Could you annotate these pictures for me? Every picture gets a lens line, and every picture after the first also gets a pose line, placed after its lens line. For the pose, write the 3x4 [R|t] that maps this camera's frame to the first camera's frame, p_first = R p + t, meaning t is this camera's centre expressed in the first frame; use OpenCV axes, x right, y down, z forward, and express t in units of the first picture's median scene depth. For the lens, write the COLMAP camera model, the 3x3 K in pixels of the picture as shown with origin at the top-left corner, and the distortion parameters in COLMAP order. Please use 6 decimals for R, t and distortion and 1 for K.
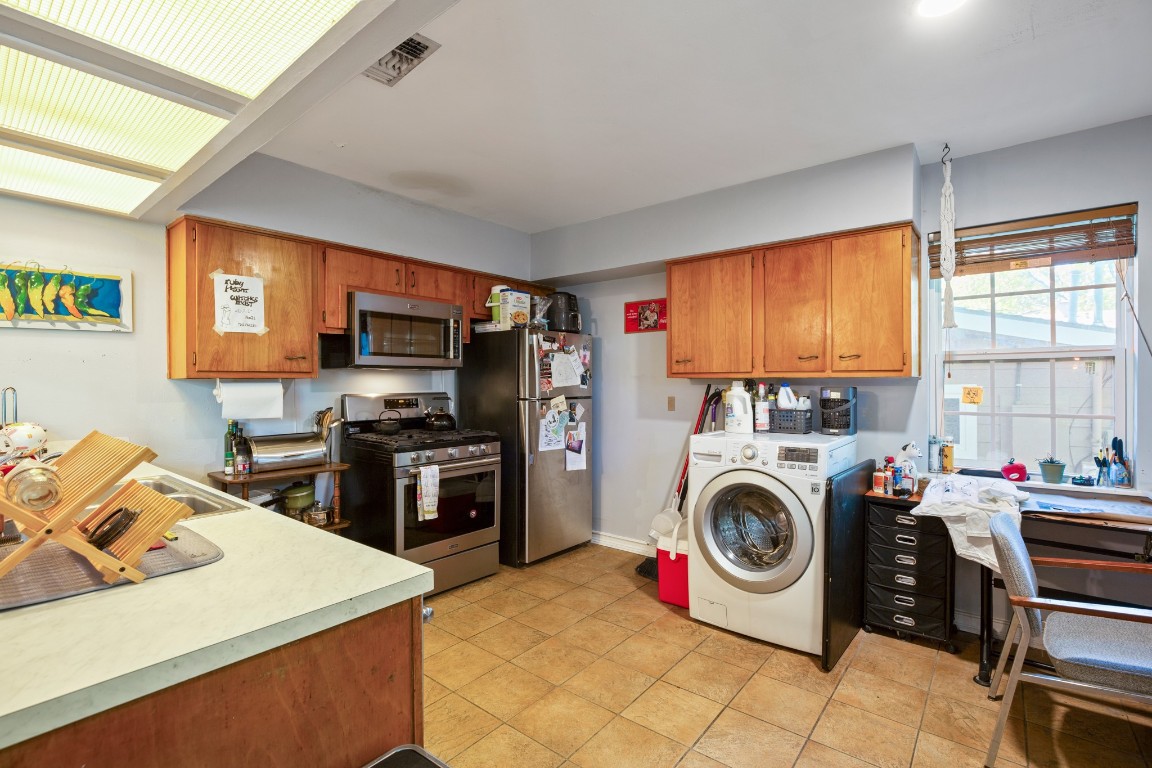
lens RADIAL K [[528.1, 0, 577.9], [0, 528.1, 383.0], [0, 0, 1]] dist [-0.016998, 0.001488]
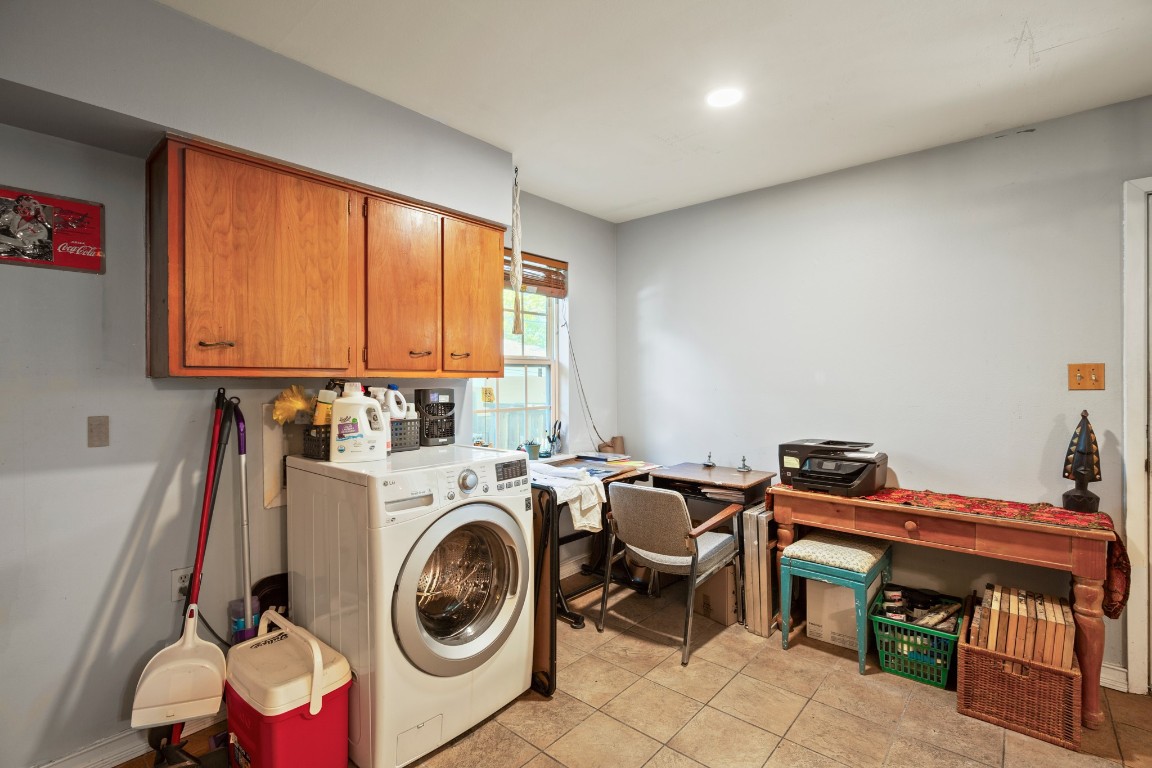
lens RADIAL K [[528.1, 0, 578.3], [0, 528.1, 383.5], [0, 0, 1]] dist [-0.016998, 0.001488]
pose [[0.027406, -0.004499, 0.999614, -0.368091], [0.004242, 0.999981, 0.004384, -0.004319], [-0.999615, 0.004120, 0.027425, 0.760407]]
